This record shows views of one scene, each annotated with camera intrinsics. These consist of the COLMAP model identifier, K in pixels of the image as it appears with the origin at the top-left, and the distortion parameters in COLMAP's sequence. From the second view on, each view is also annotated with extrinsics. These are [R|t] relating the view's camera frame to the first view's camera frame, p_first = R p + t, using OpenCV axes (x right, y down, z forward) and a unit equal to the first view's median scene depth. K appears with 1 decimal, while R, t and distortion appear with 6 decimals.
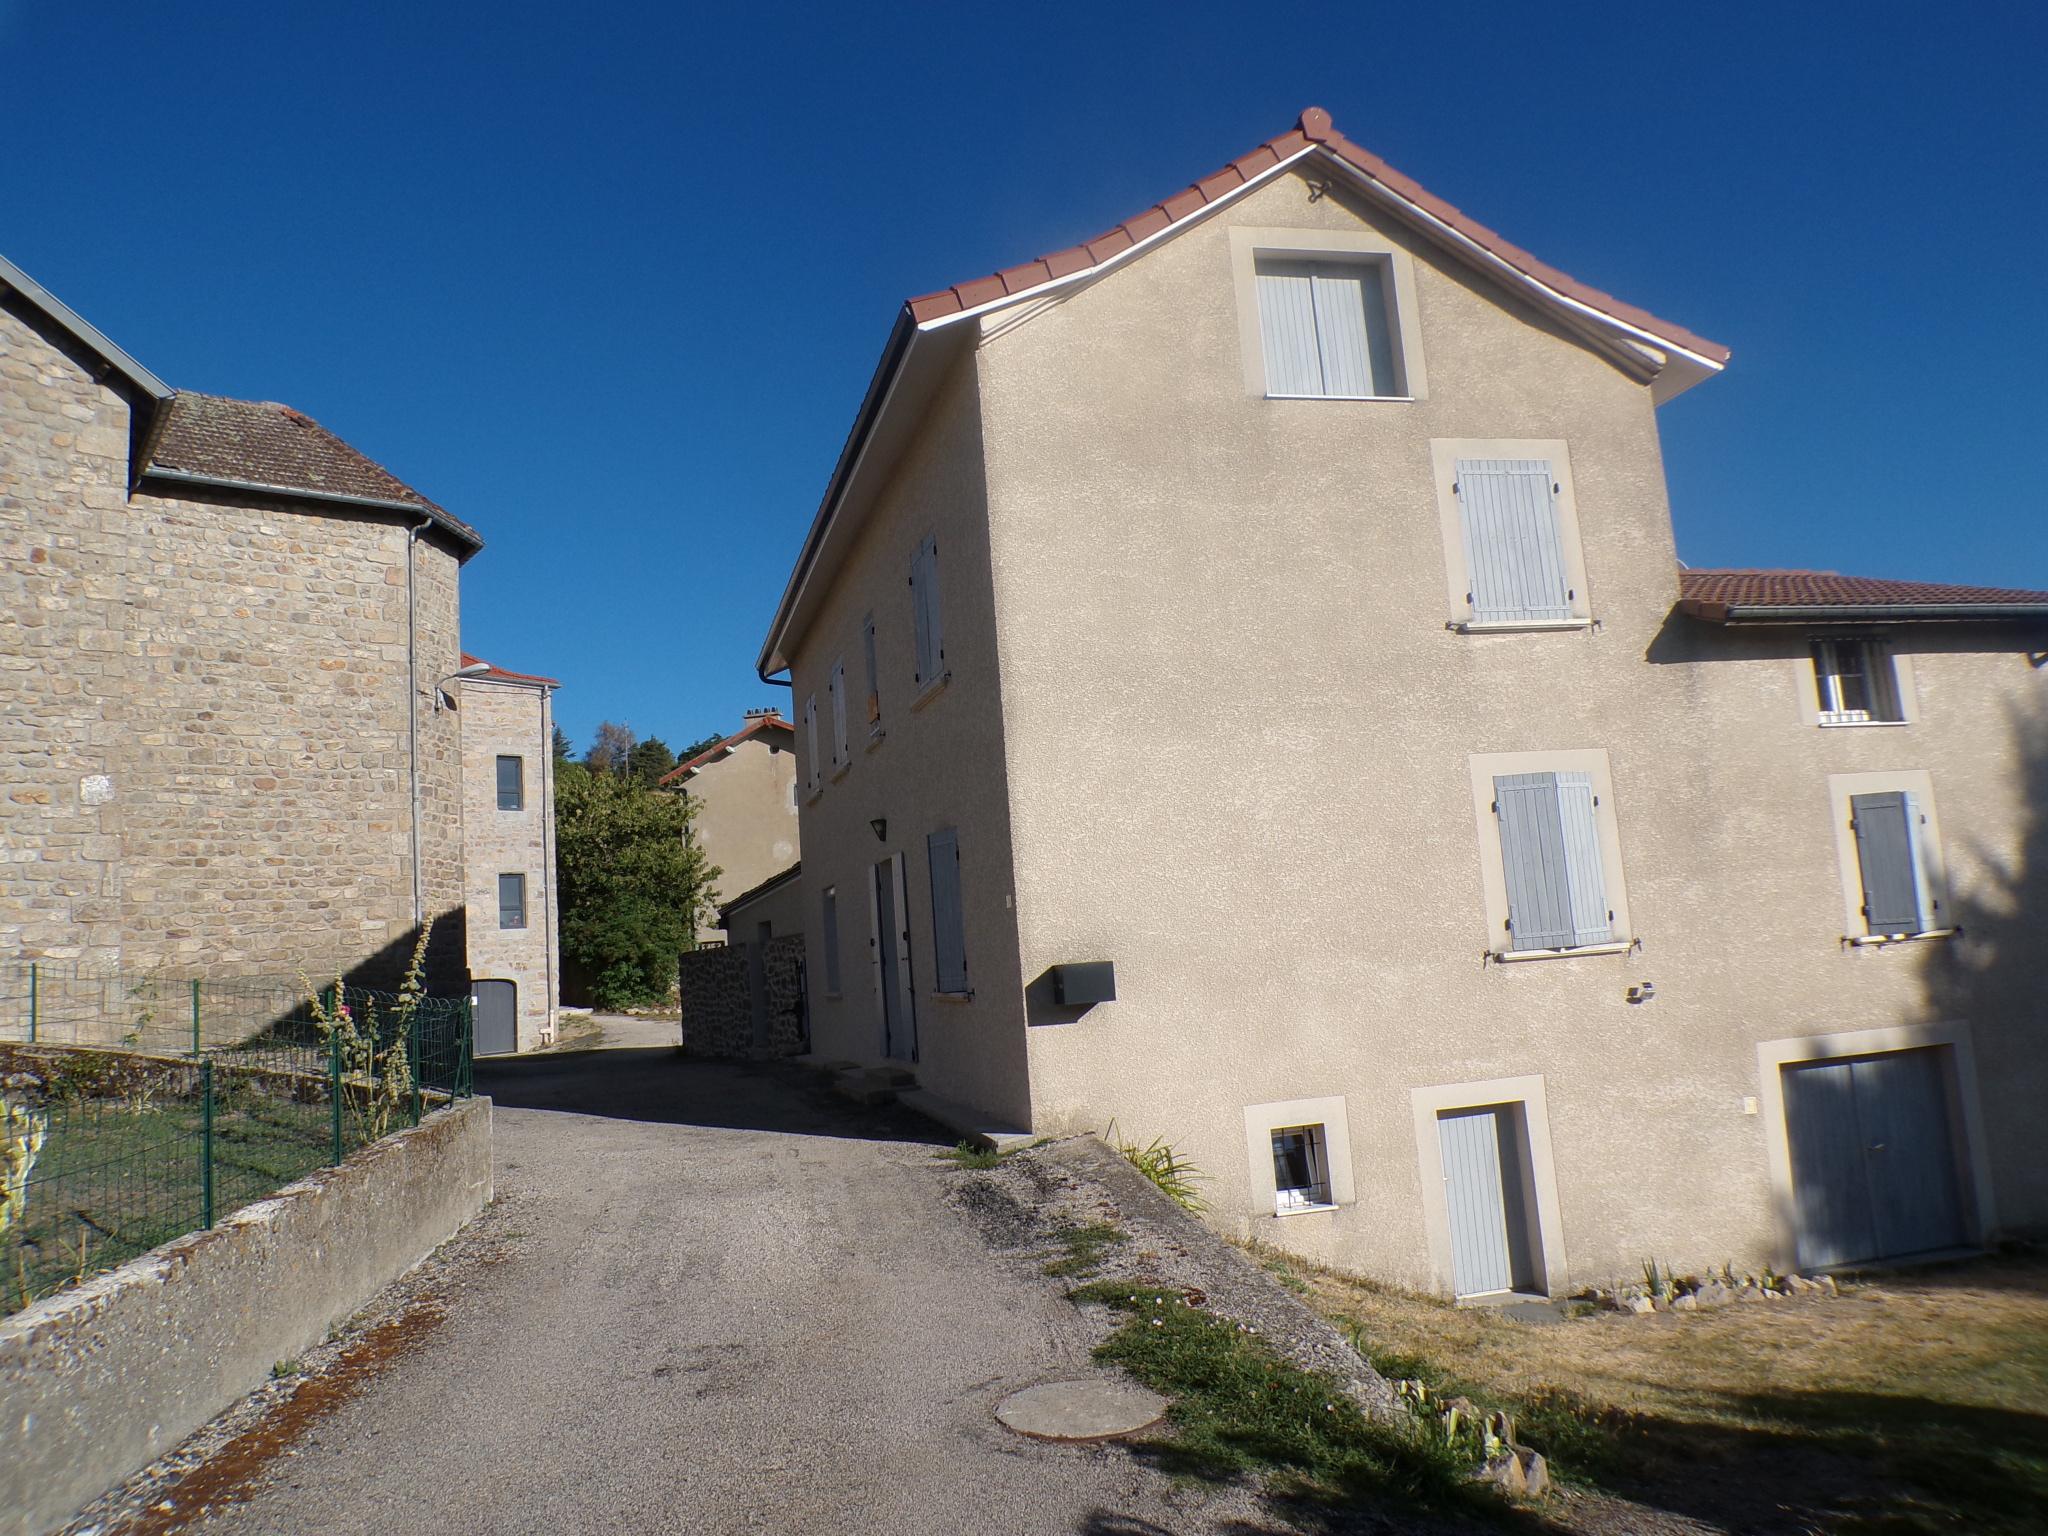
lens RADIAL K [[1382.0, 0, 1022.8], [0, 1382.0, 782.4], [0, 0, 1]] dist [-0.042725, 0.023161]
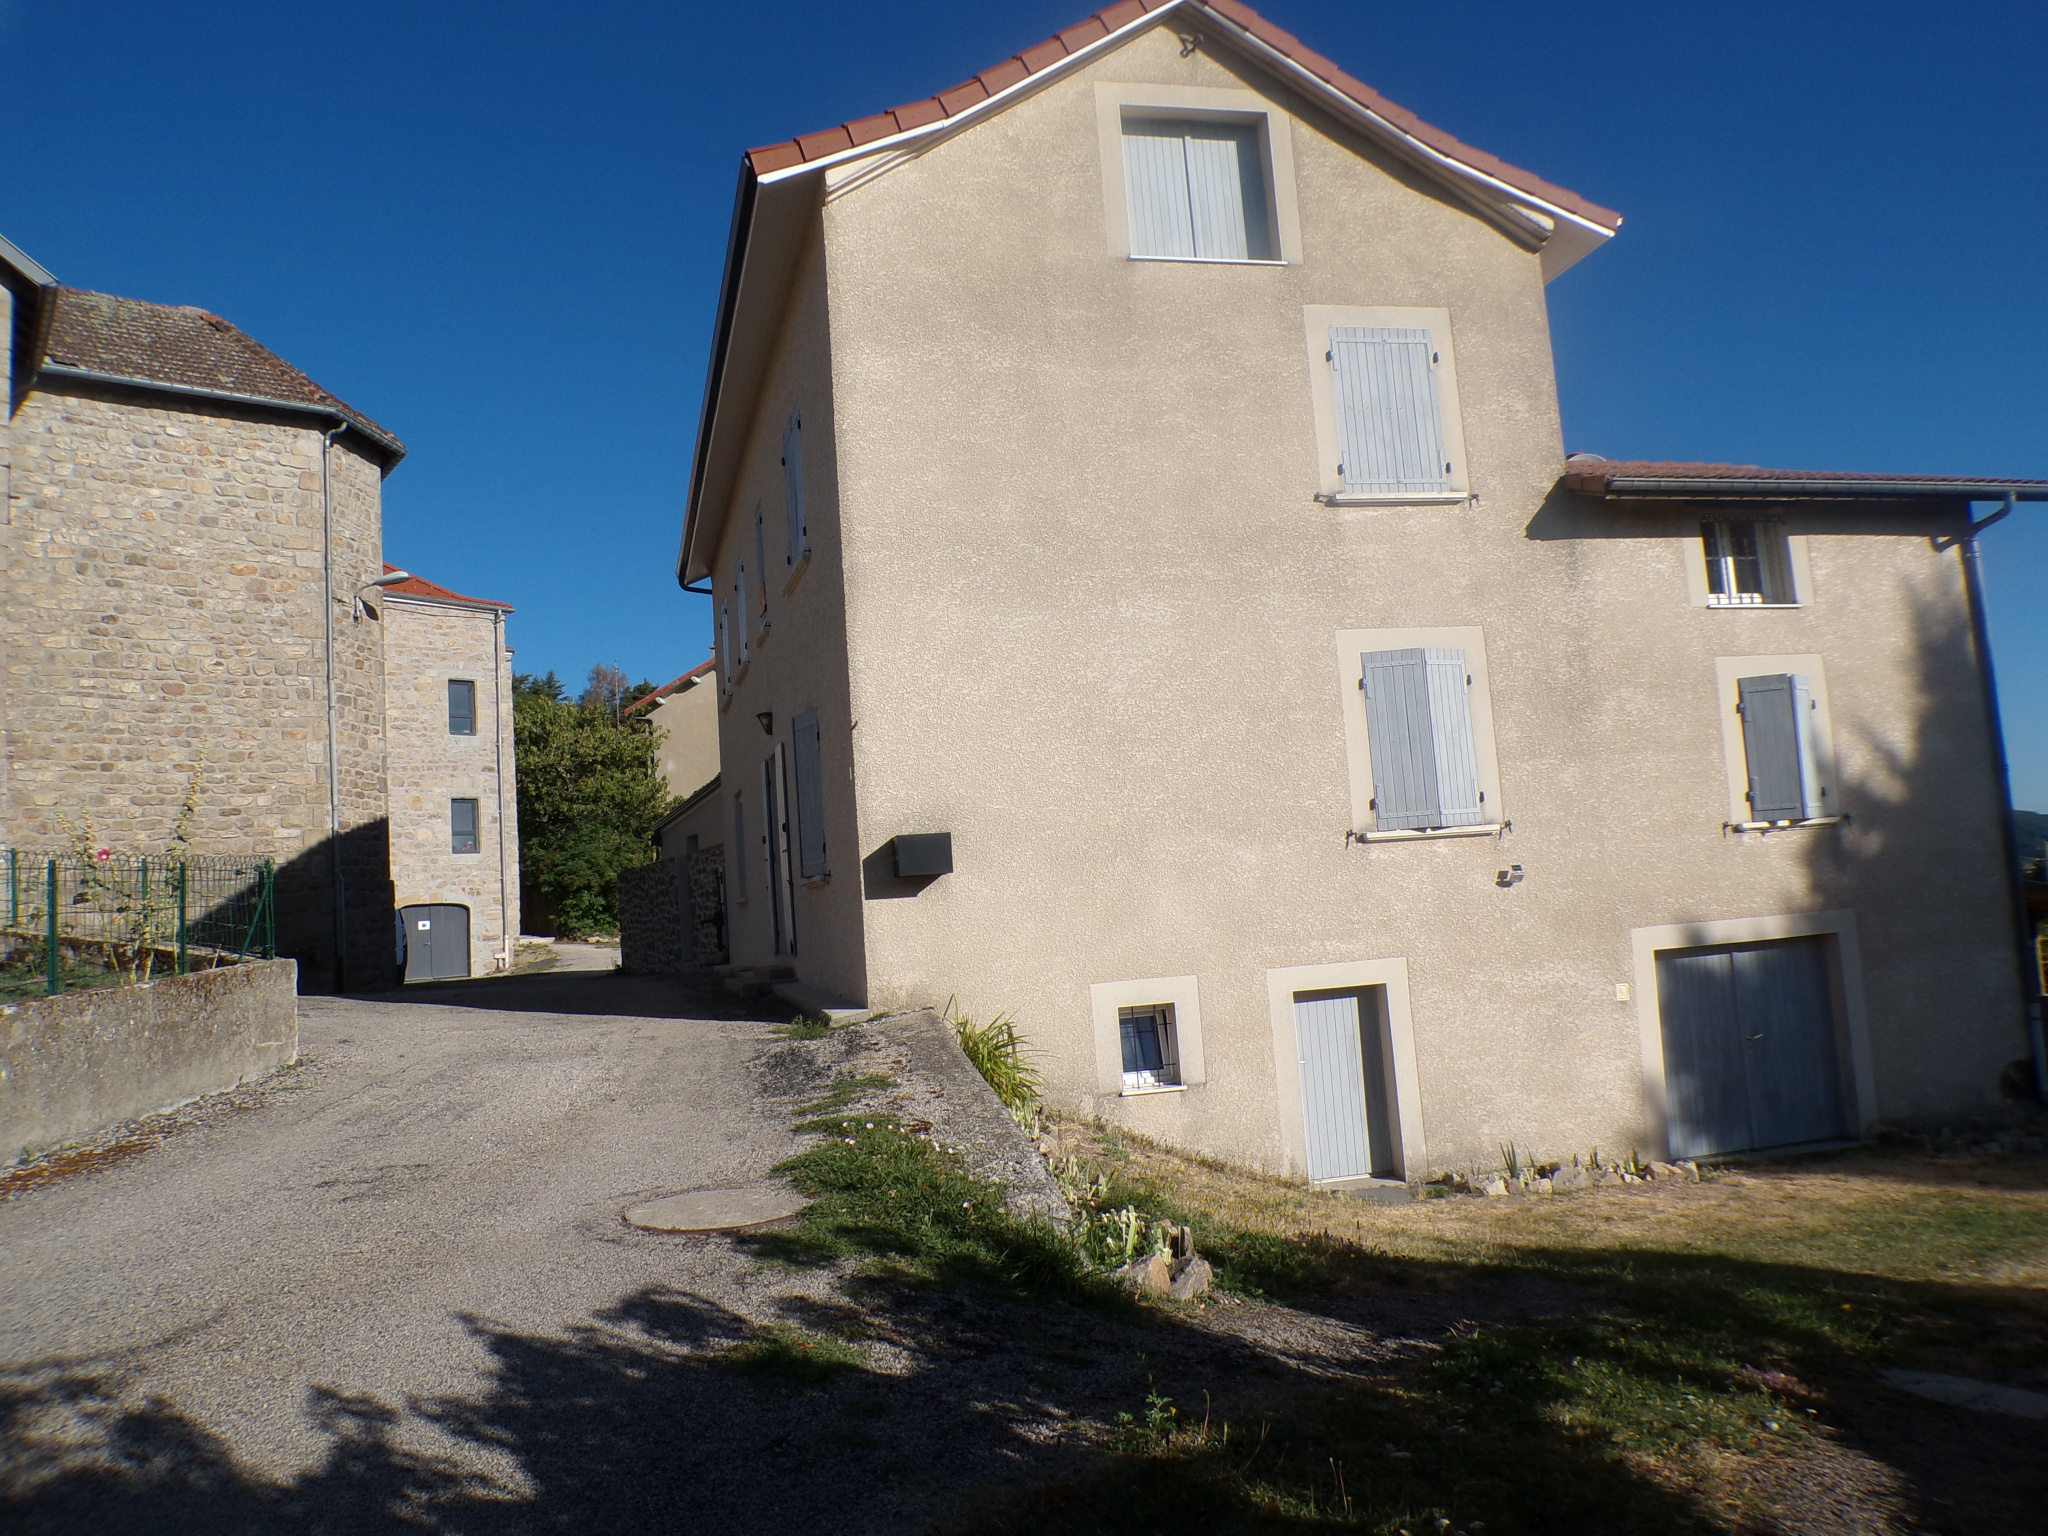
lens RADIAL K [[1382.0, 0, 1021.0], [0, 1382.0, 777.2], [0, 0, 1]] dist [-0.042725, 0.023161]
pose [[0.999994, 0.002993, -0.001577, 0.099997], [-0.002938, 0.999421, 0.033887, 0.049307], [0.001678, -0.033882, 0.999424, 0.023466]]
